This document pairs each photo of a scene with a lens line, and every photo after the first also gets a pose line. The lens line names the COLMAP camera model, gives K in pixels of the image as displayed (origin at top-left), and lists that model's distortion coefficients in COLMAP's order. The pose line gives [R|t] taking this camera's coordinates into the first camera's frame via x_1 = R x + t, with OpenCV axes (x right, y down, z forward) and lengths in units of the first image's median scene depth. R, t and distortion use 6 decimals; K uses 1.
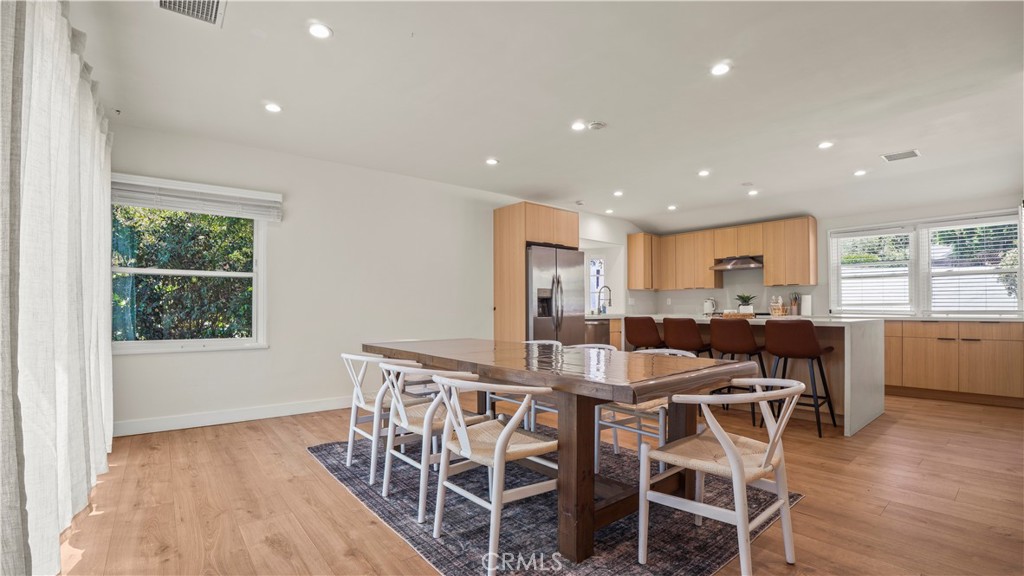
lens RADIAL K [[450.4, 0, 502.6], [0, 450.4, 297.8], [0, 0, 1]] dist [-0.086569, 0.018712]
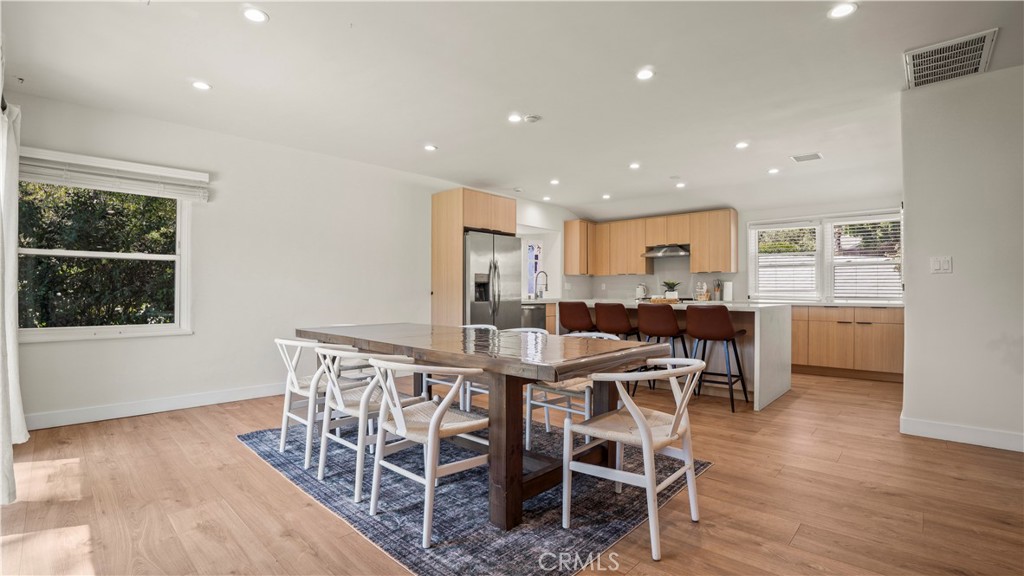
lens RADIAL K [[456.7, 0, 512.0], [0, 456.7, 288.0], [0, 0, 1]] dist [-0.074532, 0.018718]
pose [[0.988381, 0.005553, 0.151893, 0.007852], [-0.007704, 0.999878, 0.013576, -0.005157], [-0.151799, -0.014589, 0.988304, -0.056334]]
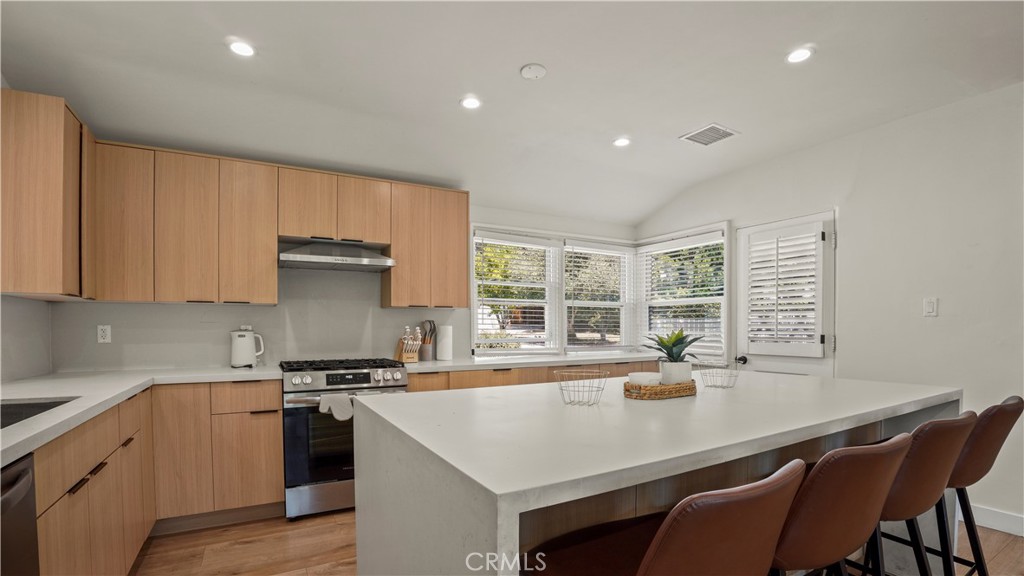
lens RADIAL K [[450.4, 0, 502.6], [0, 450.4, 297.8], [0, 0, 1]] dist [-0.086569, 0.018712]
pose [[0.167298, 0.064939, 0.983765, 0.335825], [-0.011659, 0.997889, -0.063888, -0.011719], [-0.985837, -0.000782, 0.167702, 2.303826]]
